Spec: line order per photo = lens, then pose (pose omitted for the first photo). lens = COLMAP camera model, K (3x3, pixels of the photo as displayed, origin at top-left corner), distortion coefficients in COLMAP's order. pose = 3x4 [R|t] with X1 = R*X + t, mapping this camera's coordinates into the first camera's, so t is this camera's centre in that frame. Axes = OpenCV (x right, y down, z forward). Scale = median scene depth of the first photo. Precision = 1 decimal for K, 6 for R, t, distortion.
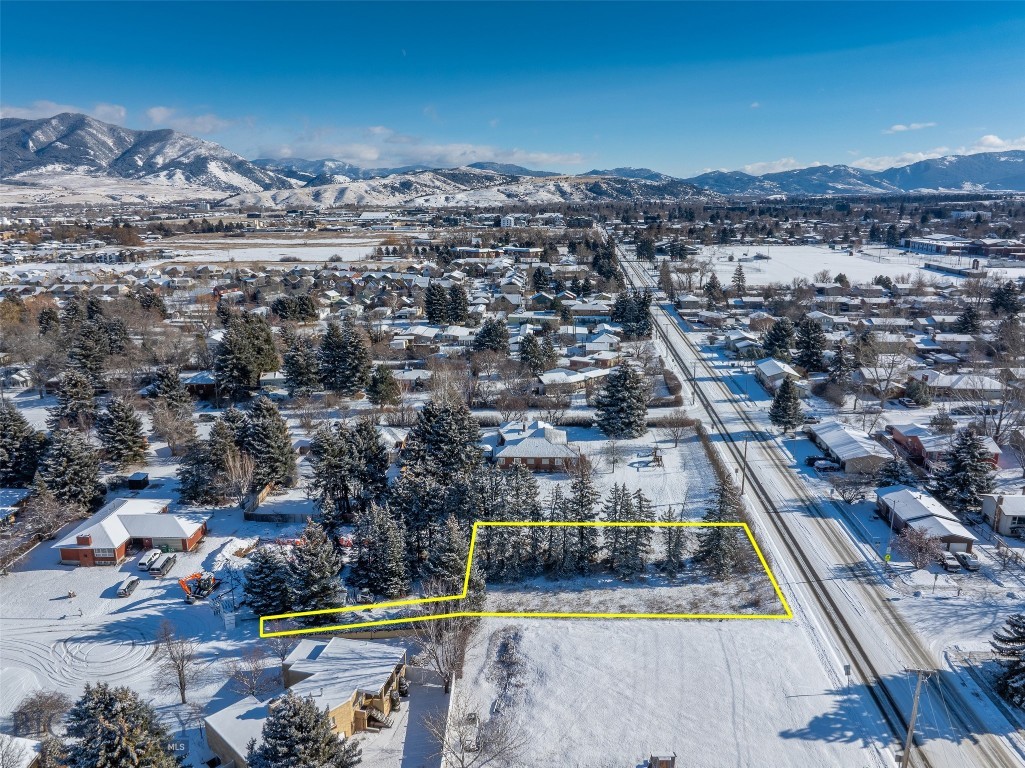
lens RADIAL K [[743.7, 0, 517.3], [0, 743.7, 374.4], [0, 0, 1]] dist [-0.038762, 0.004325]
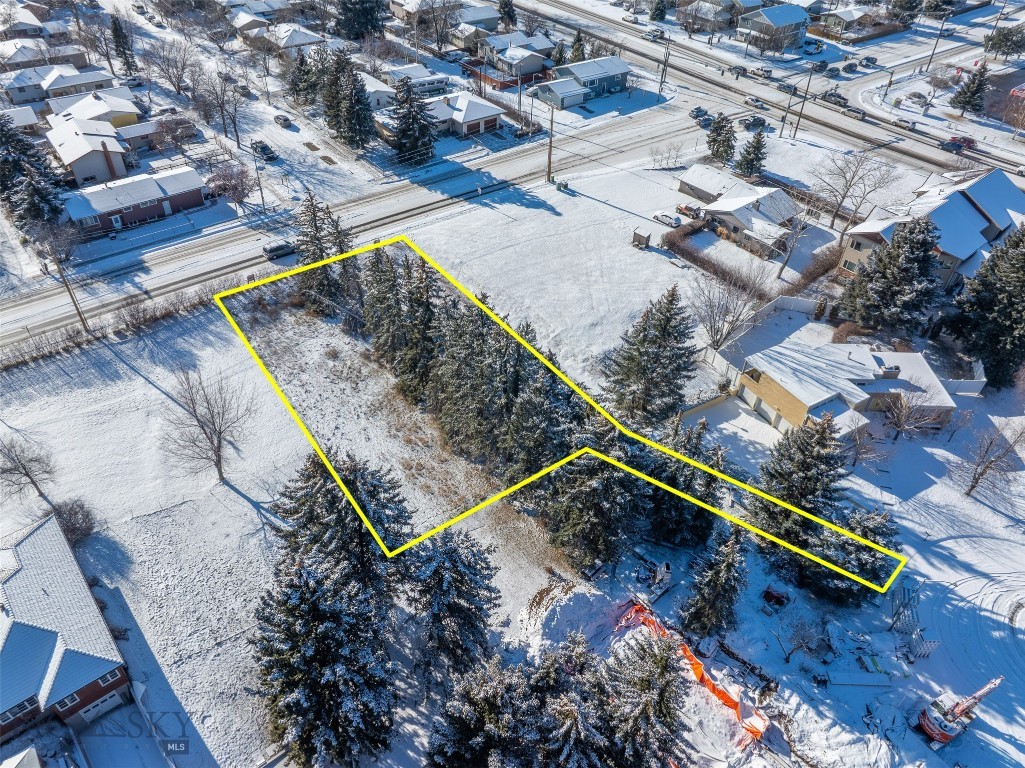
lens RADIAL K [[722.3, 0, 516.6], [0, 722.3, 378.5], [0, 0, 1]] dist [-0.039252, 0.002572]
pose [[-0.675587, -0.498986, 0.542766, -0.205685], [0.138338, 0.637307, 0.758092, -0.155636], [-0.724185, 0.587242, -0.361528, 0.689745]]
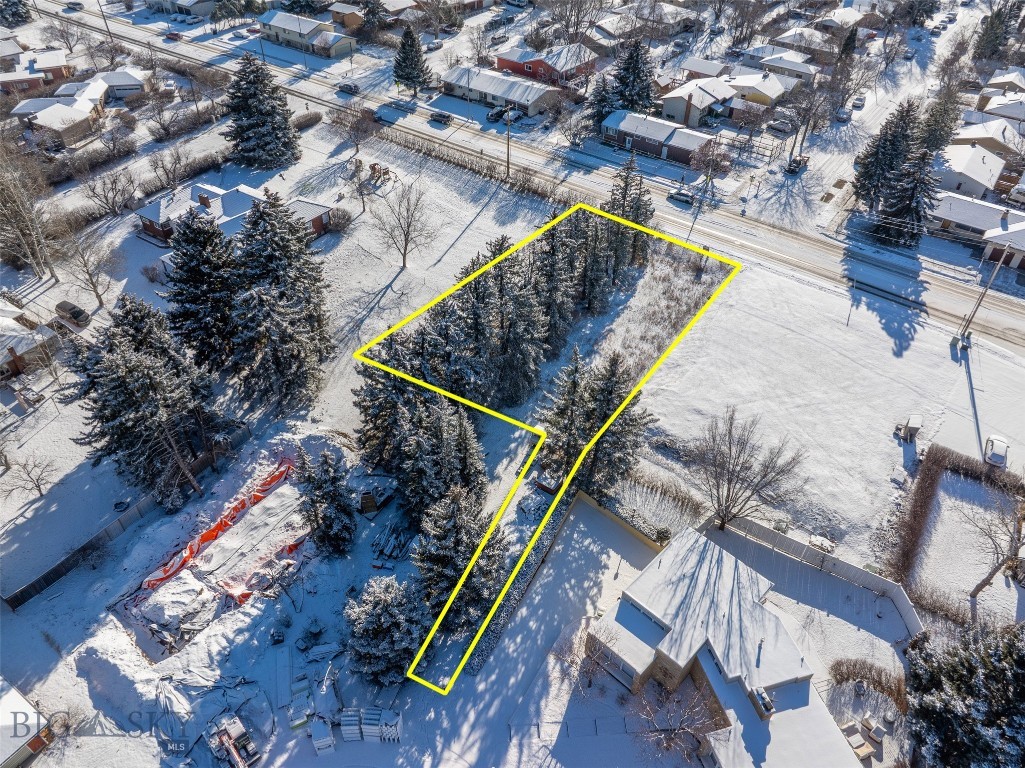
lens RADIAL K [[721.3, 0, 515.4], [0, 721.3, 380.3], [0, 0, 1]] dist [-0.038465, 0.004373]
pose [[0.522672, -0.544770, 0.655774, -0.277712], [0.175815, 0.821548, 0.542354, -0.072751], [-0.834208, -0.168179, 0.525179, 0.350178]]
